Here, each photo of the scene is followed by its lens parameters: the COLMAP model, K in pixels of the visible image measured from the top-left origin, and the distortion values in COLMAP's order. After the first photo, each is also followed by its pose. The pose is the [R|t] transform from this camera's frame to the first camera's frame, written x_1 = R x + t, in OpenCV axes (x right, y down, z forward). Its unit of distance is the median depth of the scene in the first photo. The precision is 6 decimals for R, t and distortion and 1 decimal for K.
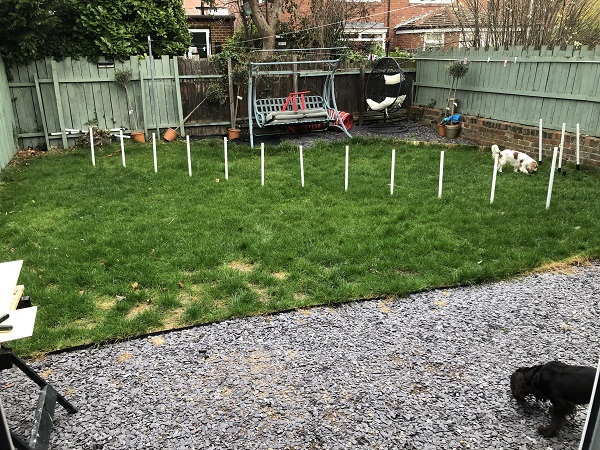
lens RADIAL K [[494.3, 0, 299.9], [0, 494.3, 224.8], [0, 0, 1]] dist [0.030073, -0.036084]
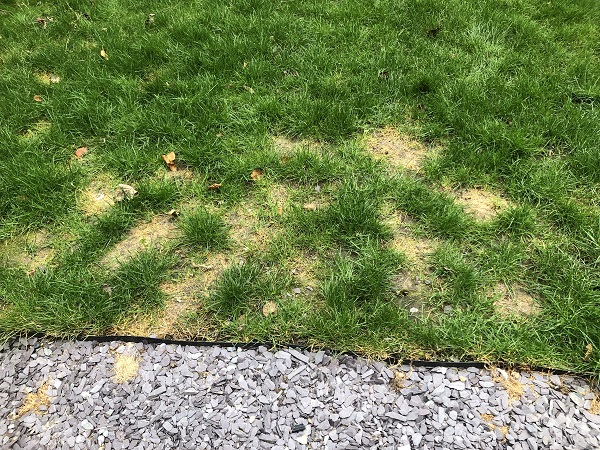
lens RADIAL K [[494.3, 0, 300.2], [0, 494.3, 225.4], [0, 0, 1]] dist [0.030073, -0.036084]
pose [[0.900357, 0.274515, -0.337637, -0.032495], [-0.075470, 0.862655, 0.500130, -0.077228], [0.428558, -0.424814, 0.797415, 0.638392]]
